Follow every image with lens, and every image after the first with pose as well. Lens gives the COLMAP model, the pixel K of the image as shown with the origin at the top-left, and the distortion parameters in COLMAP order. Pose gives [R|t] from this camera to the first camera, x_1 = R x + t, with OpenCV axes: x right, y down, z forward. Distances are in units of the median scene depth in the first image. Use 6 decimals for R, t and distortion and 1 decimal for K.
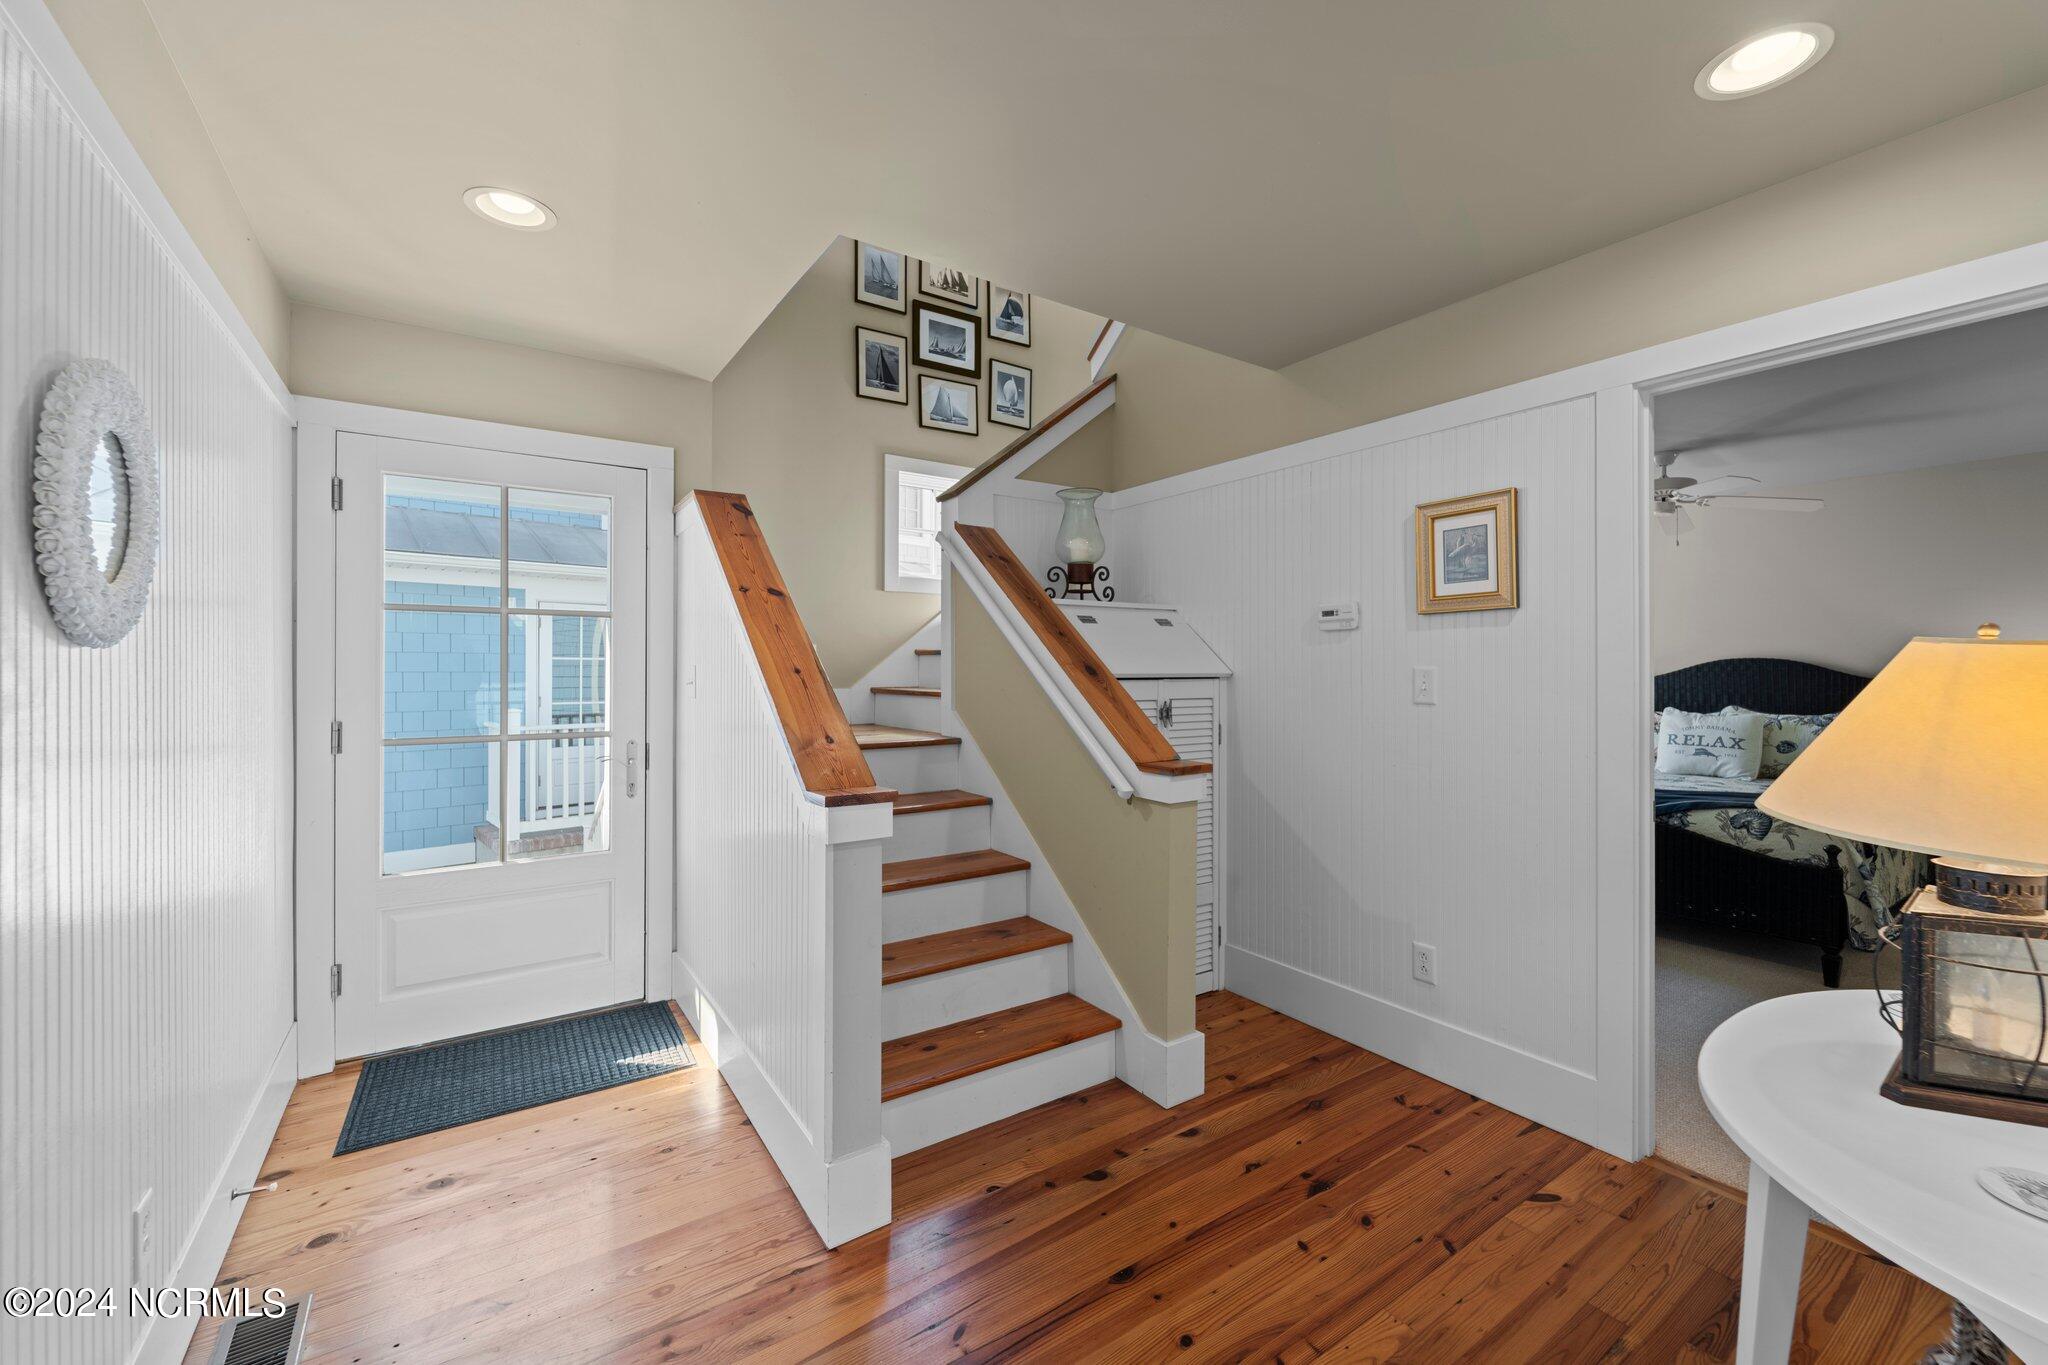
lens RADIAL K [[822.9, 0, 1021.1], [0, 822.9, 669.6], [0, 0, 1]] dist [-0.001756, 0.000551]
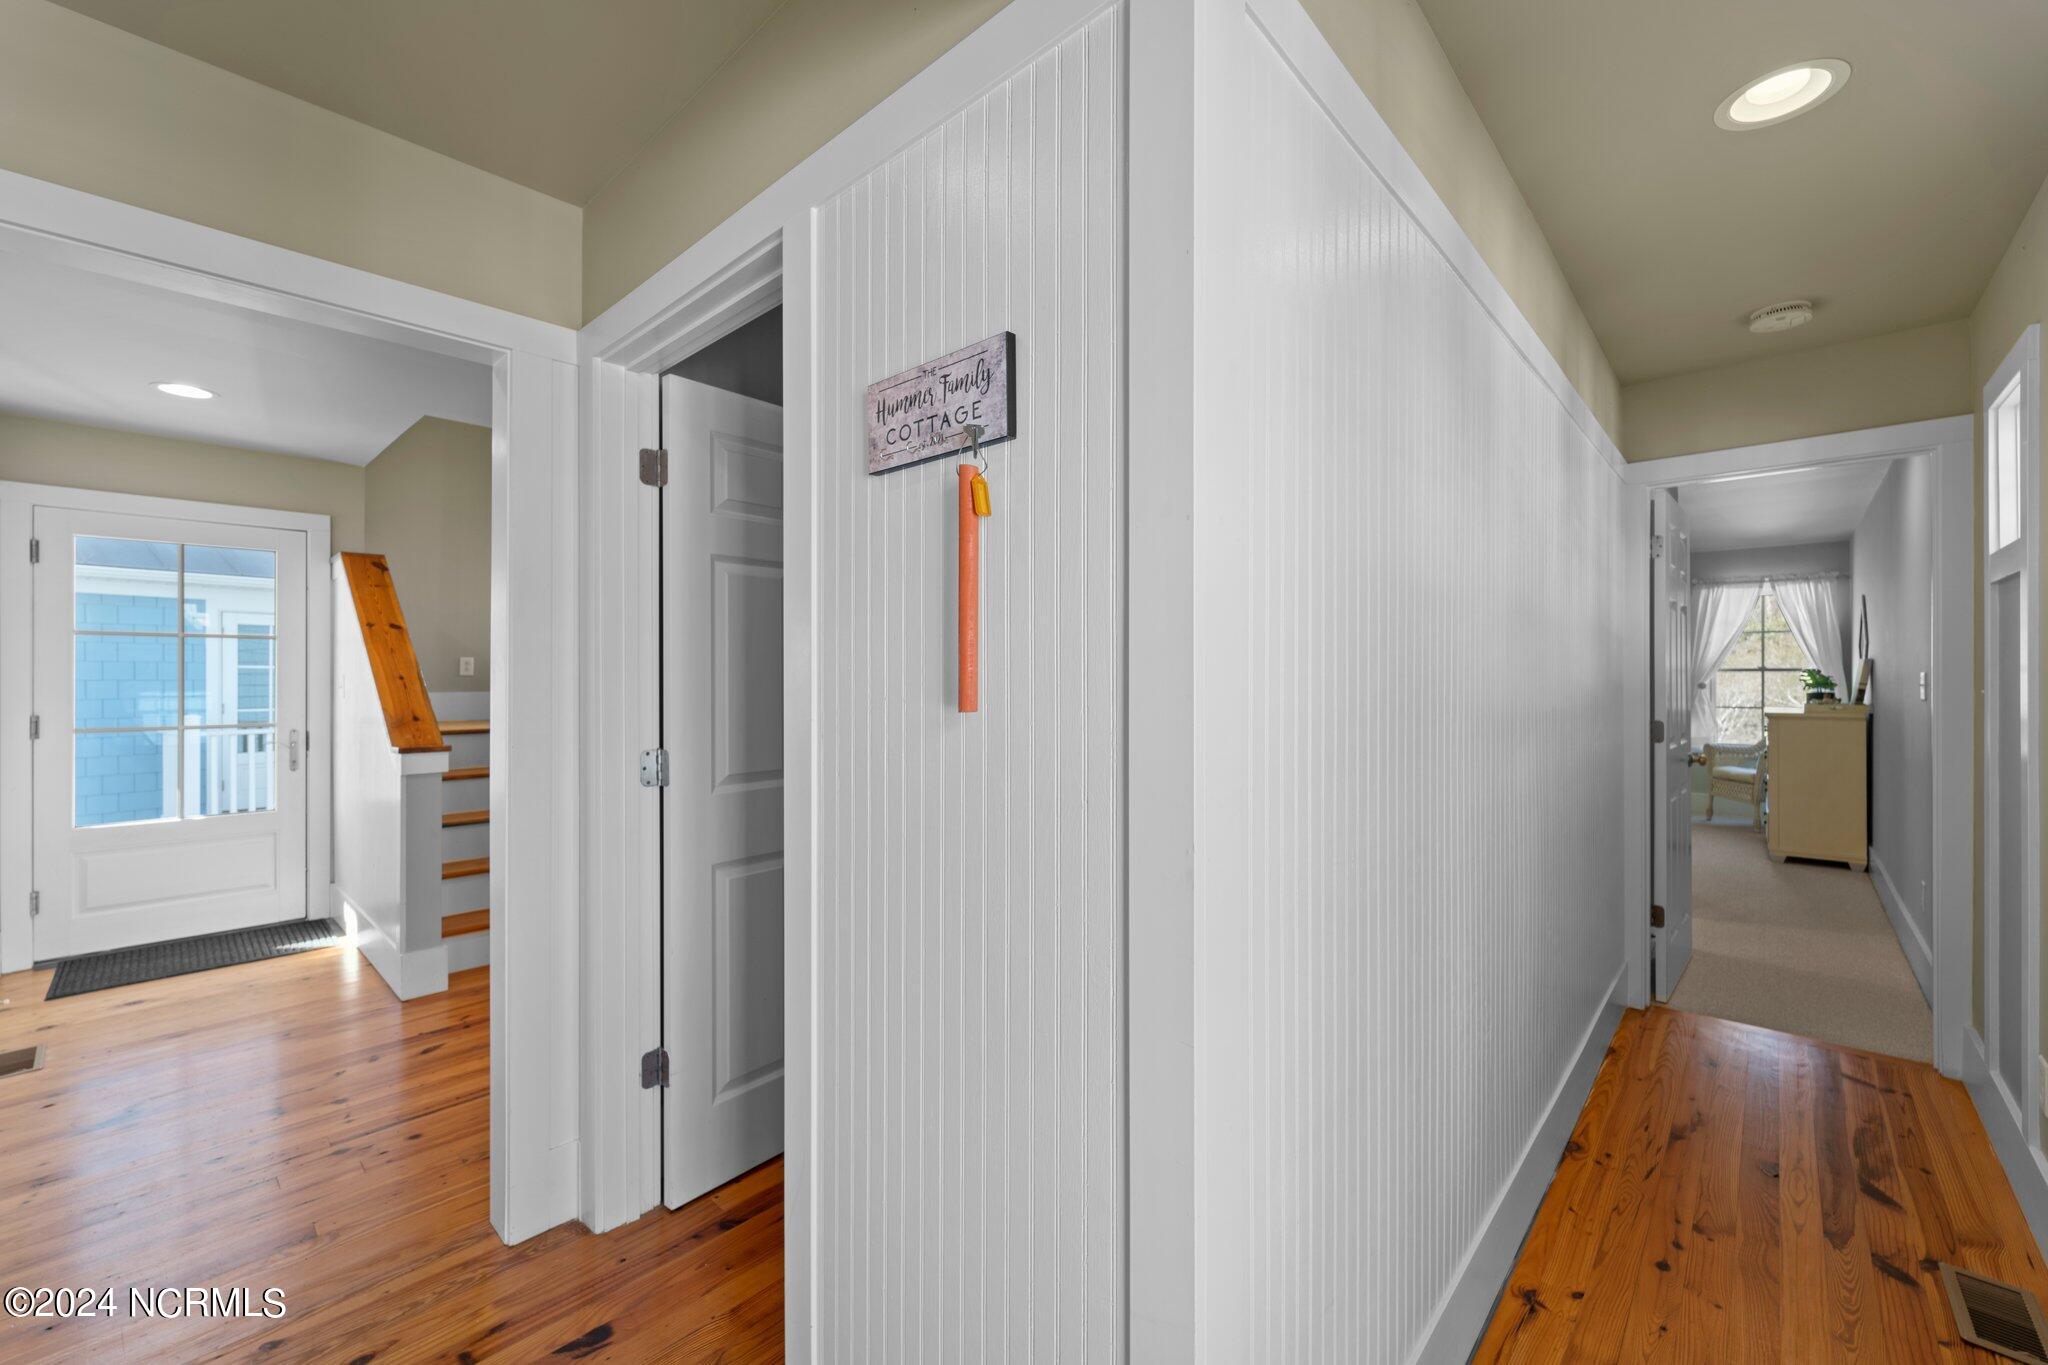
lens RADIAL K [[822.9, 0, 1021.5], [0, 822.9, 678.3], [0, 0, 1]] dist [-0.001756, 0.000551]
pose [[0.972379, -0.002336, 0.233395, 0.421657], [0.002025, 0.999997, 0.001573, 0.001817], [-0.233398, -0.001057, 0.972381, -0.671452]]
